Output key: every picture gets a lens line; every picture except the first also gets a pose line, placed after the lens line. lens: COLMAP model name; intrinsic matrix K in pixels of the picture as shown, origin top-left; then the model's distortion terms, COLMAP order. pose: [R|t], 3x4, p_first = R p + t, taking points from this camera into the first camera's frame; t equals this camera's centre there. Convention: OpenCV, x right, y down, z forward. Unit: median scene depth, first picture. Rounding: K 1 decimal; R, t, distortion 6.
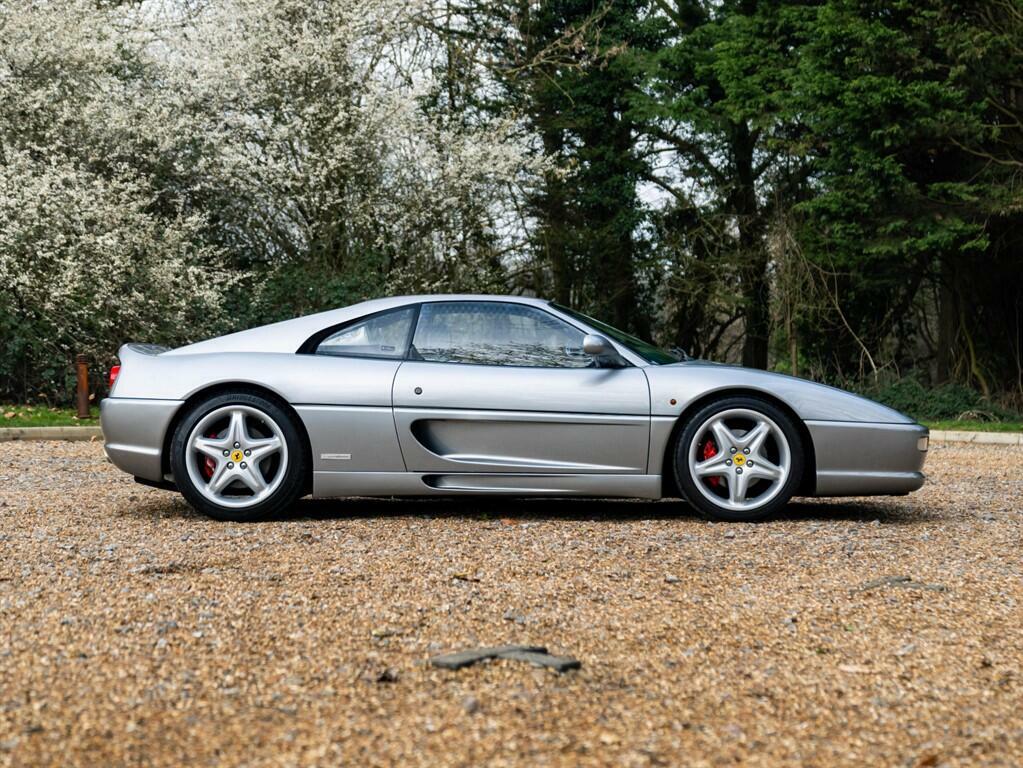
lens RADIAL K [[1852.7, 0, 512.5], [0, 1852.7, 363.8], [0, 0, 1]] dist [0.003343, 0.060192]
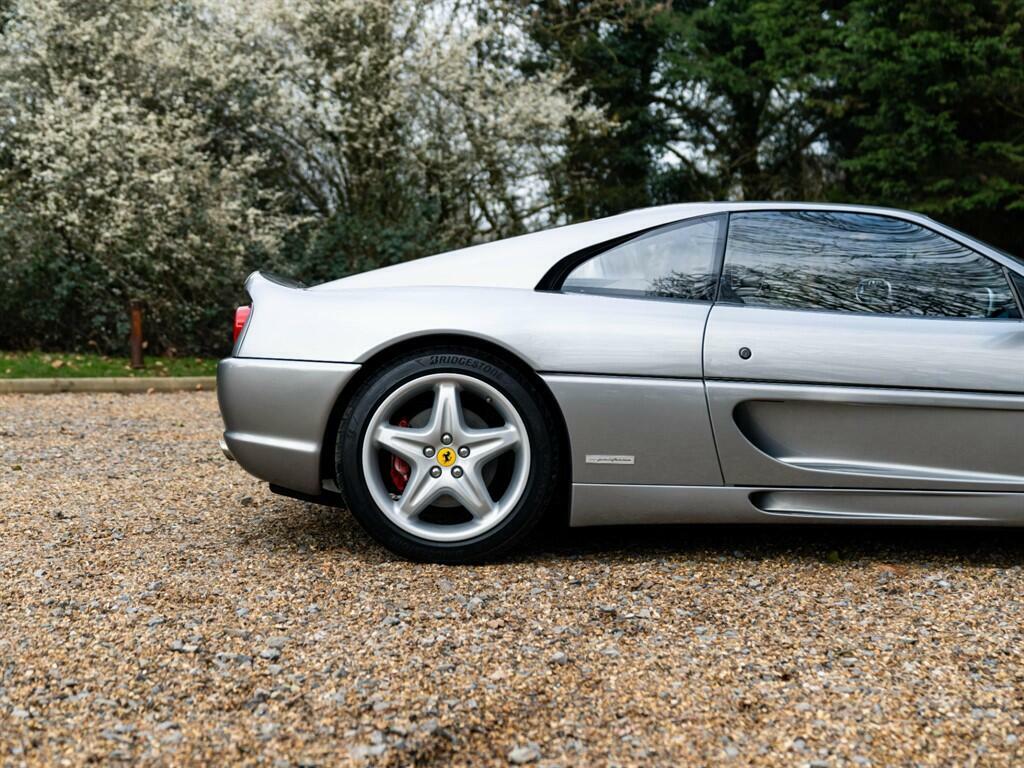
lens RADIAL K [[1572.0, 0, 512.0], [0, 1572.0, 384.0], [0, 0, 1]] dist [-0.008330, 0.072083]
pose [[0.999716, 0.013082, 0.019906, -0.055386], [-0.013900, 0.999040, 0.041554, 0.001765], [-0.019343, -0.041819, 0.998938, 0.195459]]
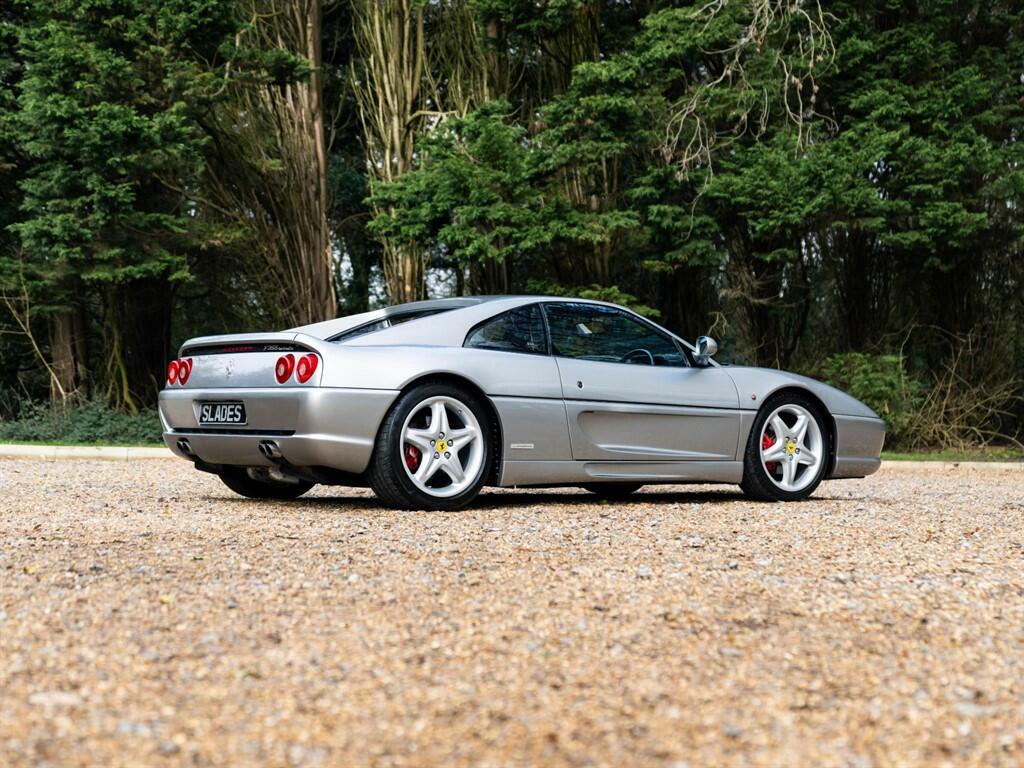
lens RADIAL K [[1864.7, 0, 510.9], [0, 1864.7, 415.2], [0, 0, 1]] dist [-0.012308, 0.306617]
pose [[0.806568, 0.005160, 0.591119, -0.290616], [-0.008962, 0.999954, 0.003499, 0.011595], [-0.591073, -0.008120, 0.806577, 0.061230]]
